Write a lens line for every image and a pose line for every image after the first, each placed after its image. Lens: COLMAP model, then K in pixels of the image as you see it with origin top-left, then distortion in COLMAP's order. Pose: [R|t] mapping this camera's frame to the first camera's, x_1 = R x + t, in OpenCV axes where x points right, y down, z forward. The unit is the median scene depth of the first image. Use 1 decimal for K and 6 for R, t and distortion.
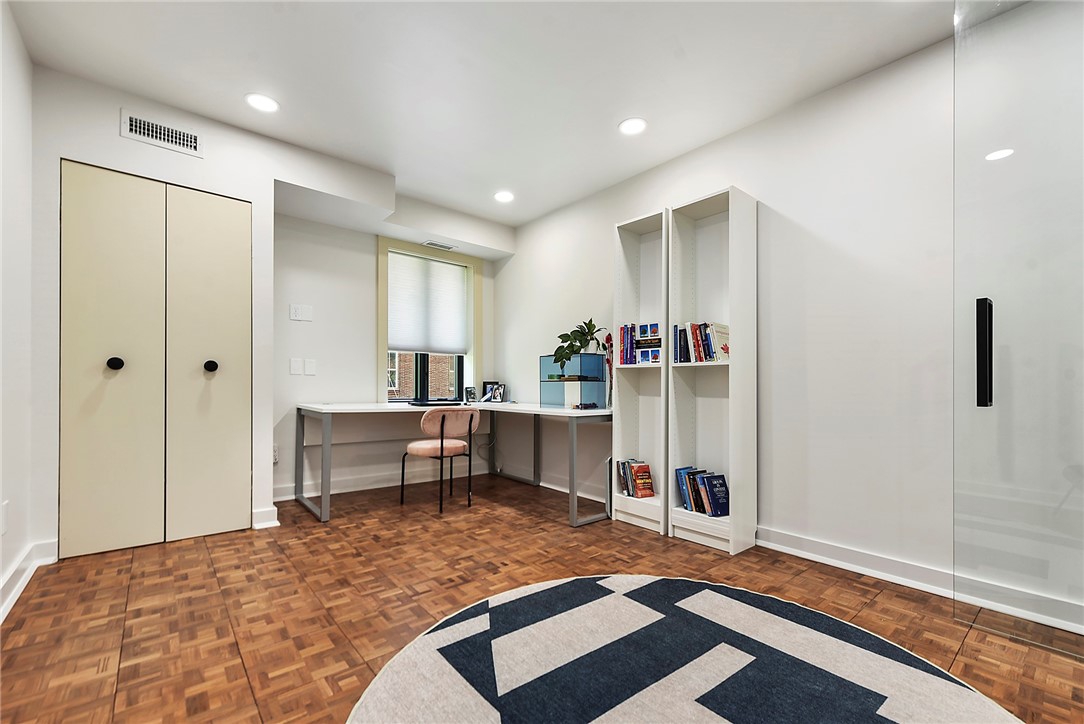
lens RADIAL K [[450.9, 0, 546.3], [0, 450.9, 387.9], [0, 0, 1]] dist [0.000762, -0.000061]
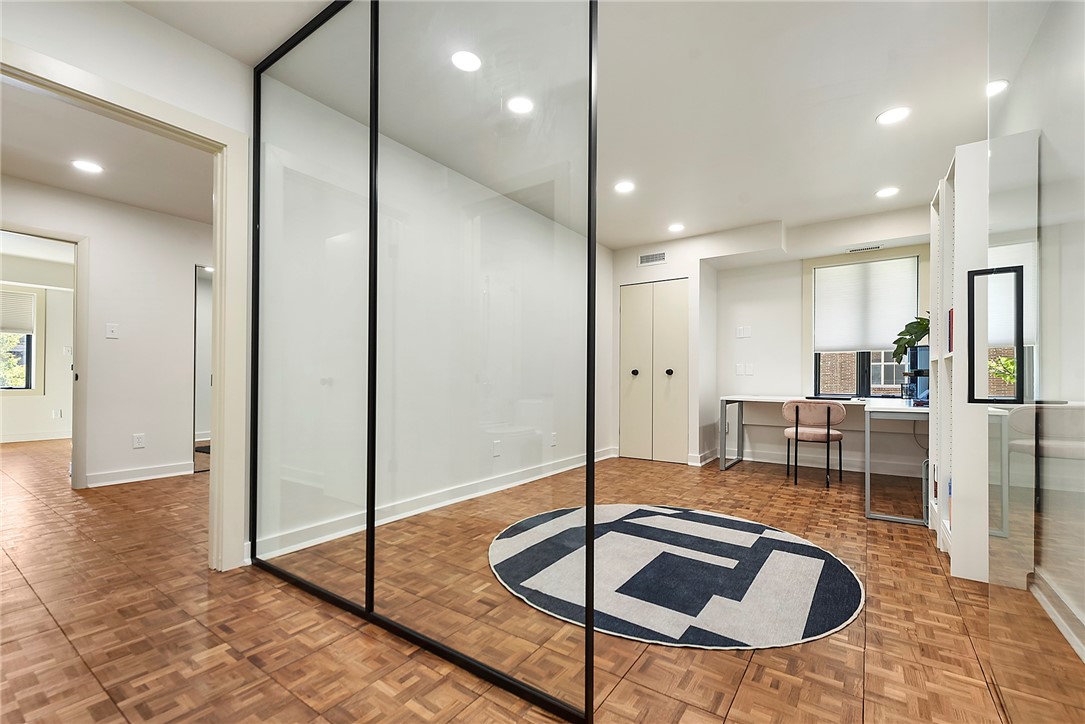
lens RADIAL K [[451.3, 0, 546.8], [0, 451.3, 387.9], [0, 0, 1]] dist [0.000762, -0.000061]
pose [[0.254845, 0.006773, -0.966958, 1.012663], [-0.002121, 0.999977, 0.006446, 0.006369], [0.966980, 0.000408, 0.254853, 0.030695]]
